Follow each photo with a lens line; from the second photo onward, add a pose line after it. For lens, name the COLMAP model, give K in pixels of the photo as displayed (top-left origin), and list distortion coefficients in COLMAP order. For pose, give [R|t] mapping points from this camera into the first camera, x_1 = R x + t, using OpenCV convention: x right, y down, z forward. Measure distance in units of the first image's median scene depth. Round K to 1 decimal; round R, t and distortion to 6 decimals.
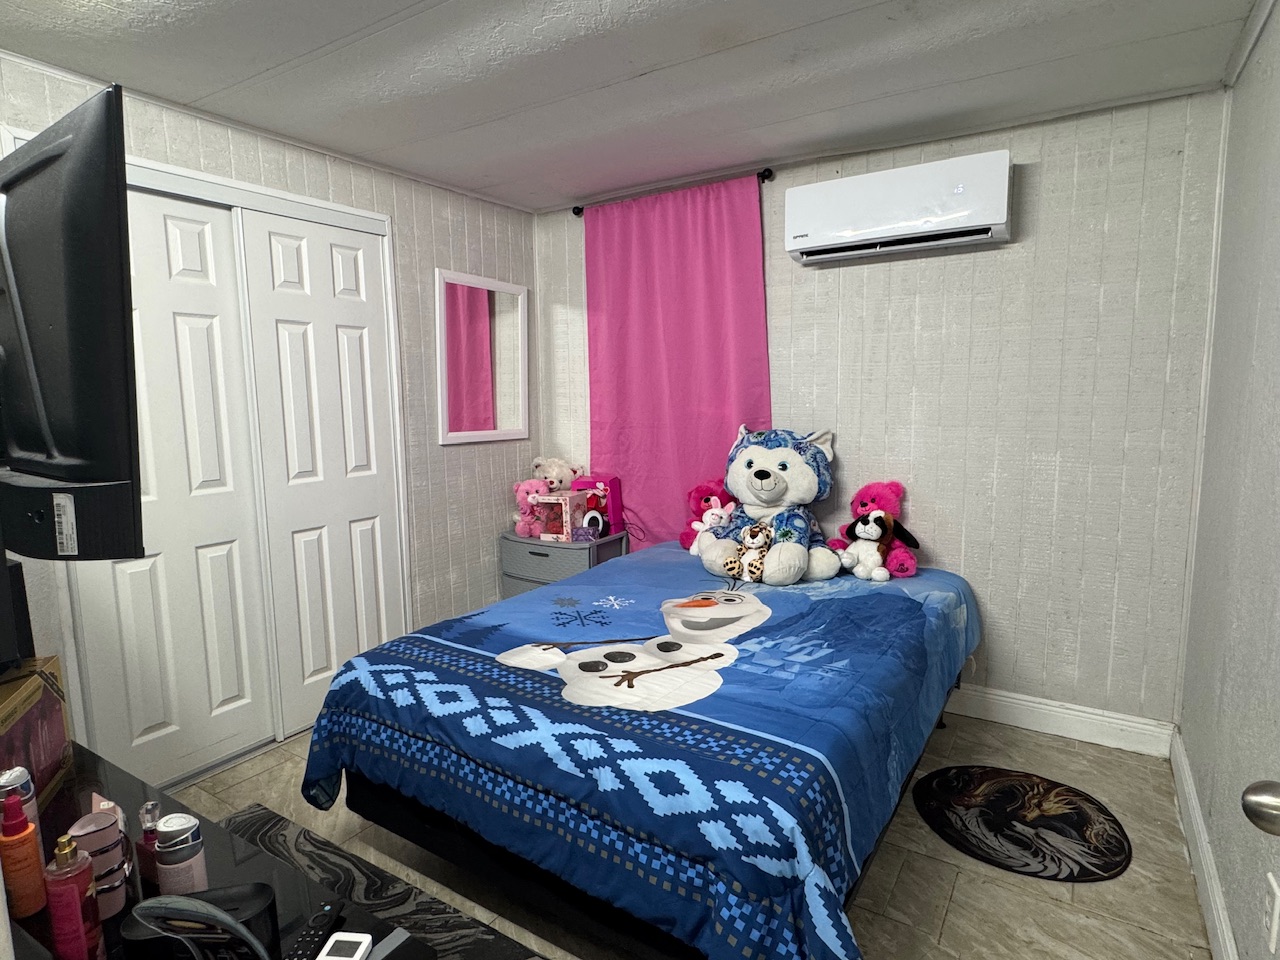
lens RADIAL K [[696.5, 0, 642.3], [0, 696.5, 487.7], [0, 0, 1]] dist [-0.008876, -0.000881]
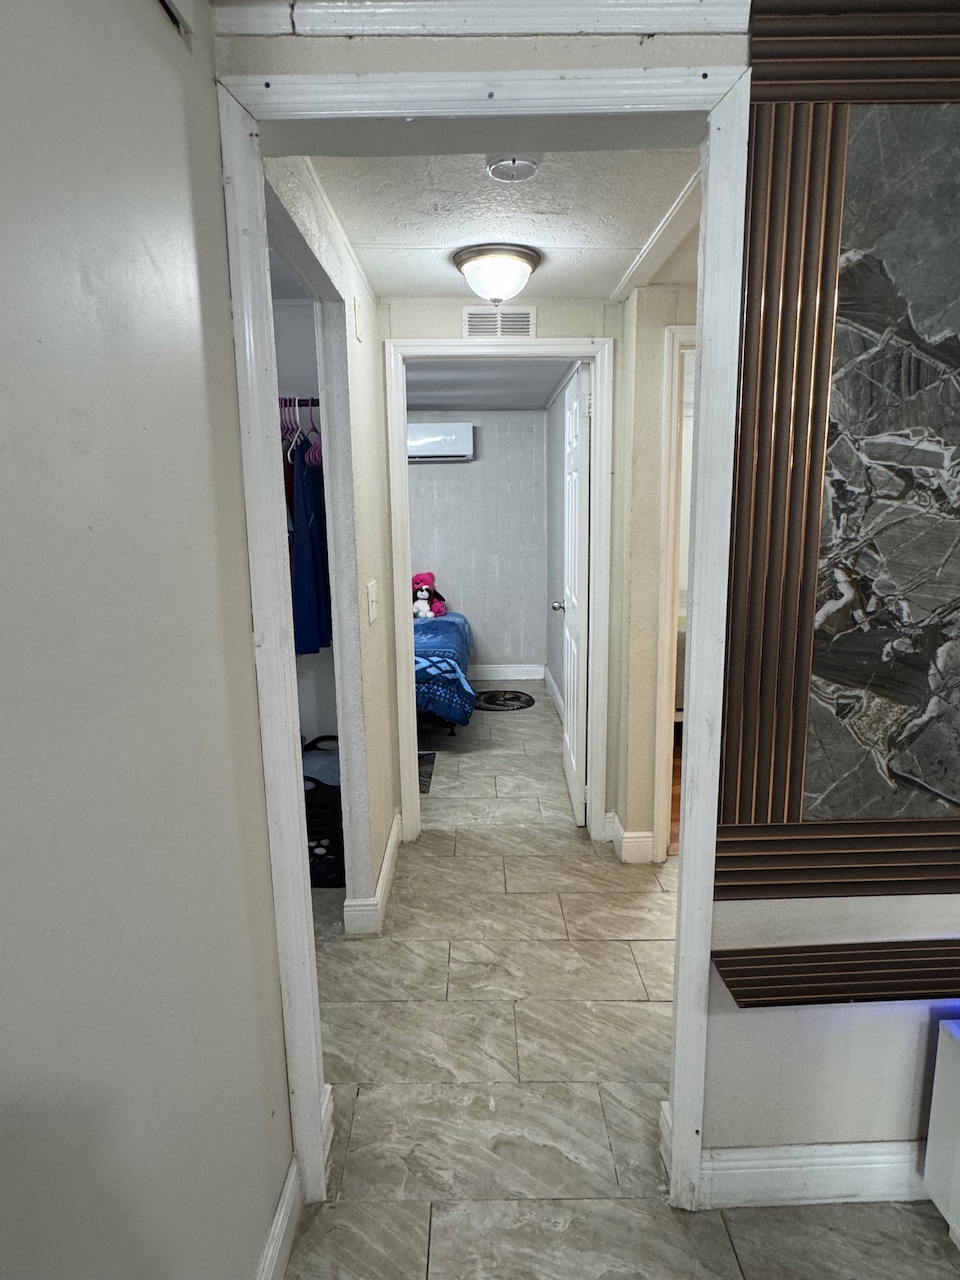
lens RADIAL K [[696.5, 0, 483.9], [0, 696.5, 636.2], [0, 0, 1]] dist [-0.008876, -0.000881]
pose [[0.836902, -0.091573, 0.539638, -0.730658], [0.070156, 0.995720, 0.060165, 0.079683], [-0.542838, -0.012494, 0.839745, -0.948822]]
